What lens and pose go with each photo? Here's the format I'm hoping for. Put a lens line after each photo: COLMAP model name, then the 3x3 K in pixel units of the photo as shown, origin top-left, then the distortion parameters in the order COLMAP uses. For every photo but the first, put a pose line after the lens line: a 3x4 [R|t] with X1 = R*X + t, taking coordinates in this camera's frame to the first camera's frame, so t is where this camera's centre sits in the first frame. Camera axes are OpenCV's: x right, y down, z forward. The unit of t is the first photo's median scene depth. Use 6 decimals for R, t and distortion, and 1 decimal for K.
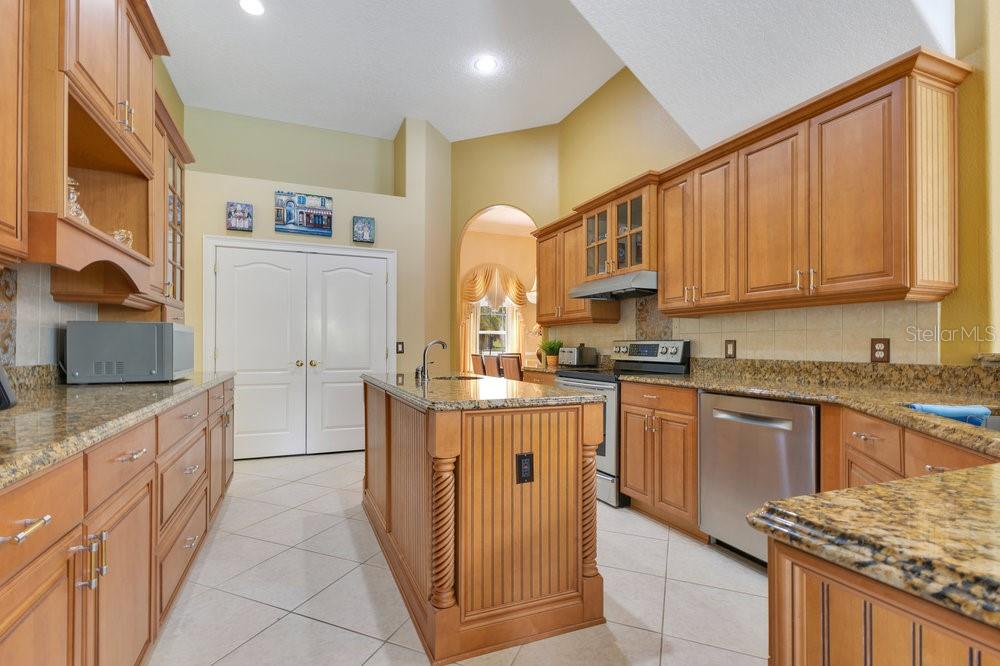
lens RADIAL K [[455.7, 0, 465.0], [0, 455.7, 340.0], [0, 0, 1]] dist [-0.000118, -0.000048]
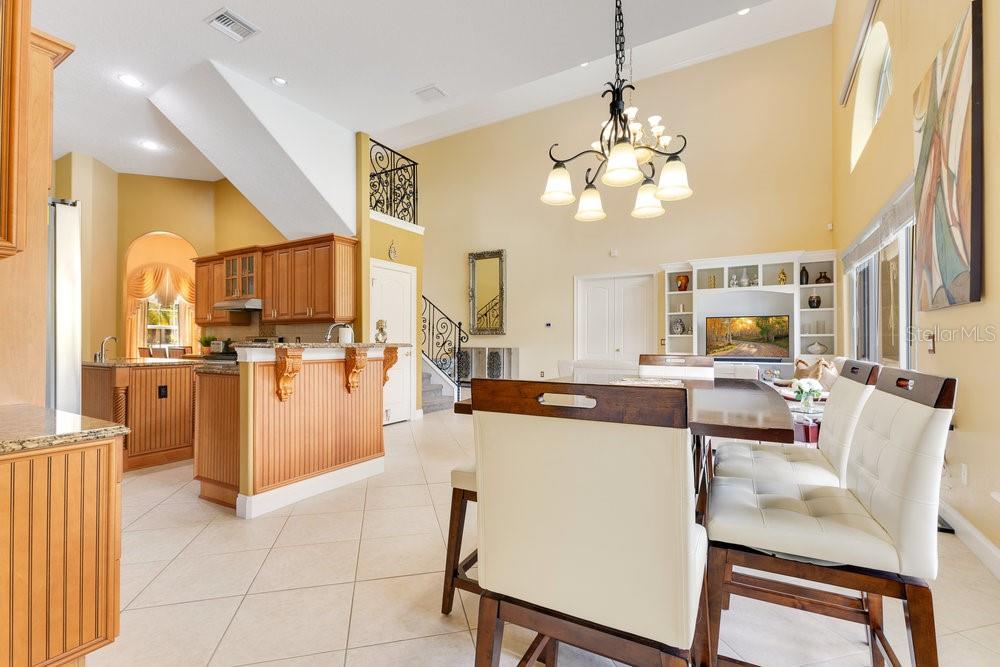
lens RADIAL K [[455.7, 0, 465.0], [0, 455.7, 340.5], [0, 0, 1]] dist [-0.000118, -0.000048]
pose [[0.807253, 0.001806, 0.590203, 0.001091], [-0.009948, 0.999895, 0.010548, -0.011296], [-0.590122, -0.014386, 0.807186, -0.874889]]
